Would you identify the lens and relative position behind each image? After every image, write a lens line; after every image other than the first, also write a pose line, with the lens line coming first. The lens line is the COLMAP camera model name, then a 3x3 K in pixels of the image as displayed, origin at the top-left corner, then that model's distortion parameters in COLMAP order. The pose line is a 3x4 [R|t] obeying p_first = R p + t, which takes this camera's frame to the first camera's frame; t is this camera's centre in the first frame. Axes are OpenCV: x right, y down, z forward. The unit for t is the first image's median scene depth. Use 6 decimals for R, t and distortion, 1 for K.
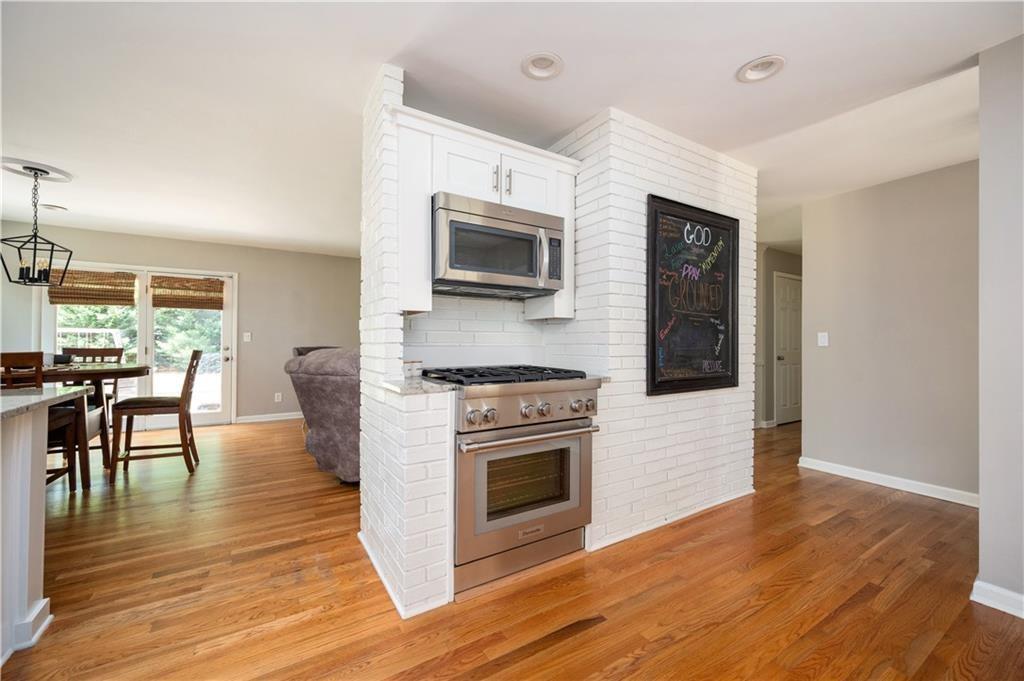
lens RADIAL K [[407.3, 0, 519.9], [0, 407.3, 340.3], [0, 0, 1]] dist [-0.001130, -0.000146]
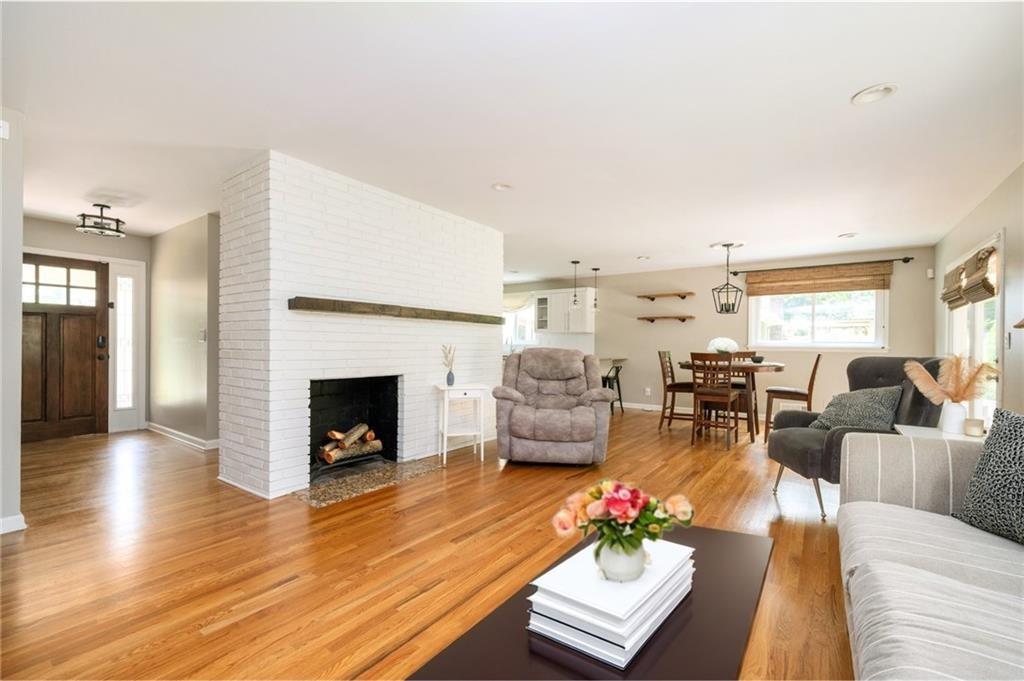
lens RADIAL K [[438.2, 0, 515.5], [0, 438.2, 339.4], [0, 0, 1]] dist [0.001049, 0.000343]
pose [[-0.920774, -0.020839, -0.389540, 0.285129], [-0.013107, 0.999661, -0.022497, 0.022741], [0.389877, -0.015609, -0.920735, 2.010754]]
